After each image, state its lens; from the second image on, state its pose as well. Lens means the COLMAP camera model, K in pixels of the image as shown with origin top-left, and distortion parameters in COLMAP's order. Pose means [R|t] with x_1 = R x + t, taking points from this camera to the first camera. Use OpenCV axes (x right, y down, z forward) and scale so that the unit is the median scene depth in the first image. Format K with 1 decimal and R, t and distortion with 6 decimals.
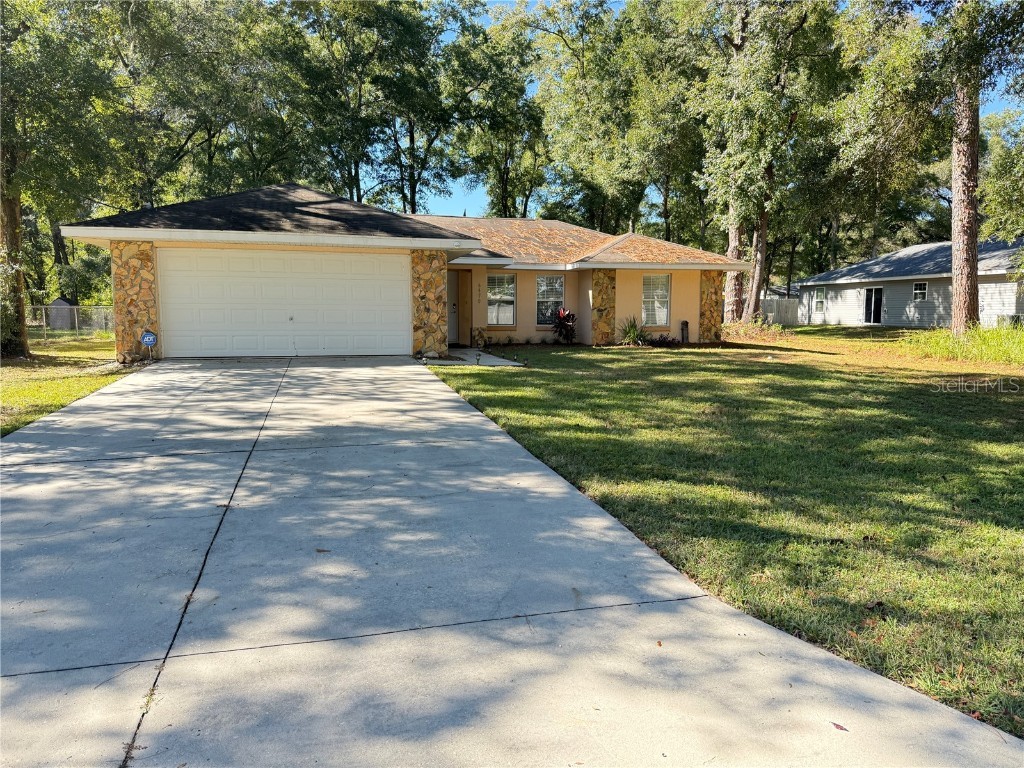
lens RADIAL K [[721.0, 0, 514.5], [0, 721.0, 389.0], [0, 0, 1]] dist [0.042863, -0.050858]
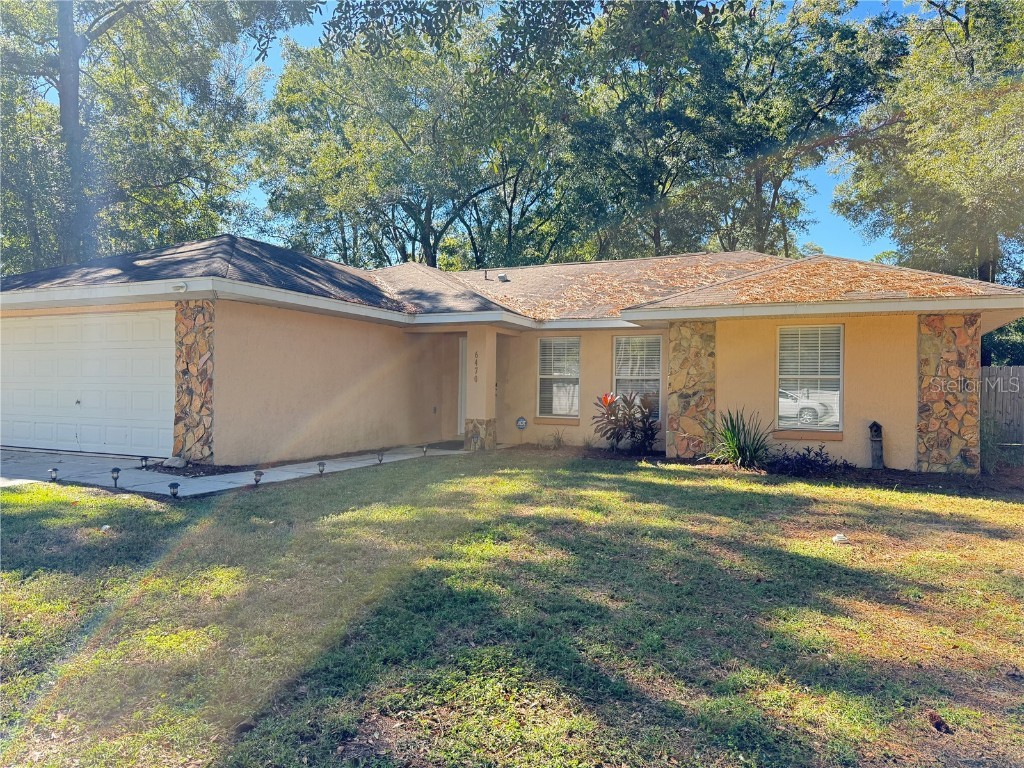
lens RADIAL K [[721.0, 0, 511.7], [0, 721.0, 381.0], [0, 0, 1]] dist [0.042863, -0.050858]
pose [[0.763261, 0.000895, -0.646090, 0.369297], [-0.080492, 0.992340, -0.093715, -0.058609], [0.641057, 0.123534, 0.757486, 0.499541]]
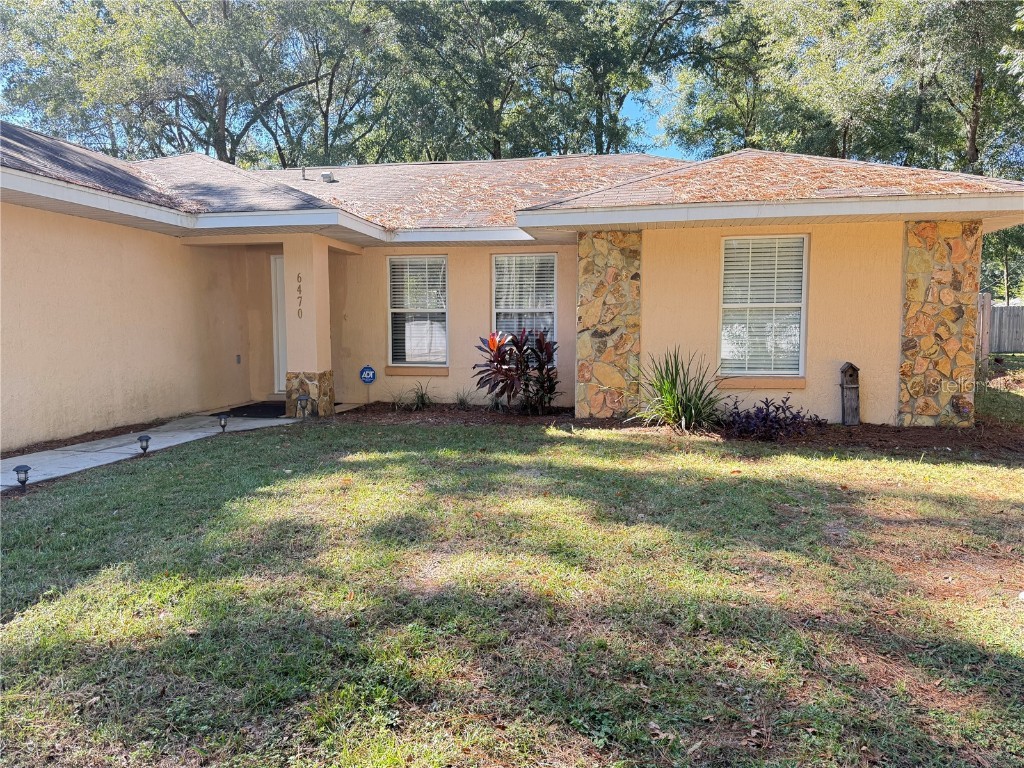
lens RADIAL K [[721.0, 0, 513.3], [0, 721.0, 388.0], [0, 0, 1]] dist [0.042863, -0.050858]
pose [[0.898913, 0.033783, -0.436822, 0.249836], [-0.043348, 0.998989, -0.011943, -0.072134], [0.435977, 0.029671, 0.899469, 0.618002]]
